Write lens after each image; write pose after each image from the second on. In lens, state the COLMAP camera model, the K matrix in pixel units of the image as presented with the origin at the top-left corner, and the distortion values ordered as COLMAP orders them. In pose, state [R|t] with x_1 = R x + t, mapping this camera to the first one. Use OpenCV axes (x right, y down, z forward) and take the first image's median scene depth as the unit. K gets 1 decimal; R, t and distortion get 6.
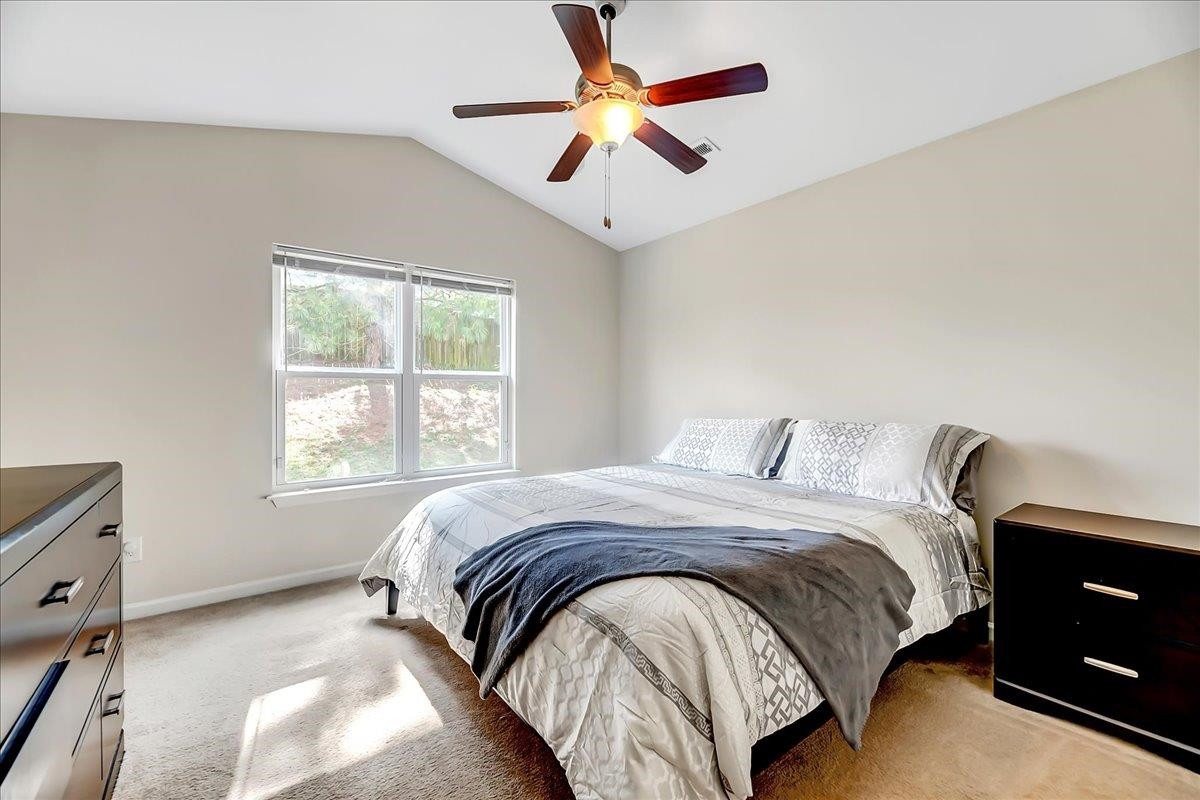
lens RADIAL K [[491.9, 0, 595.2], [0, 491.9, 391.2], [0, 0, 1]] dist [-0.000815, -0.002584]
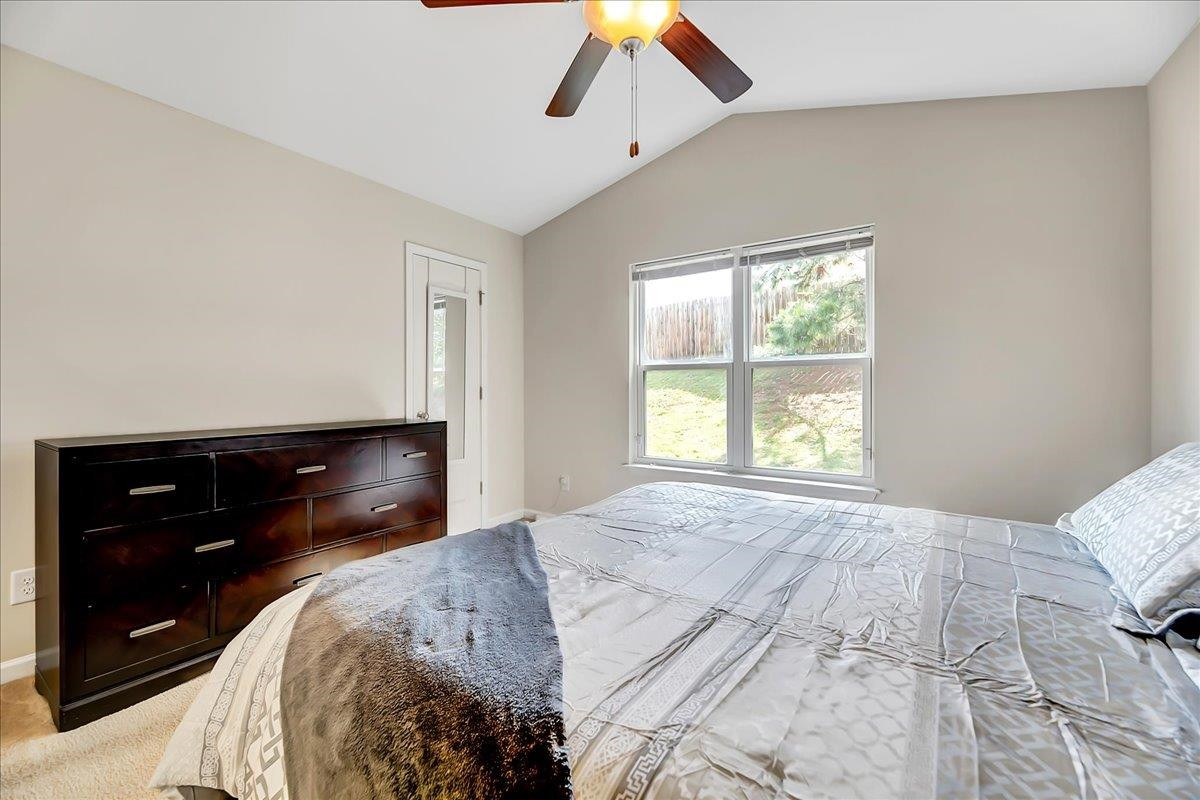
lens RADIAL K [[491.9, 0, 595.2], [0, 491.9, 391.2], [0, 0, 1]] dist [-0.000815, -0.002584]
pose [[0.314013, 0.010755, -0.949358, 0.442096], [0.007107, 0.999881, 0.013679, 0.004888], [0.949392, -0.011043, 0.313899, 0.444844]]
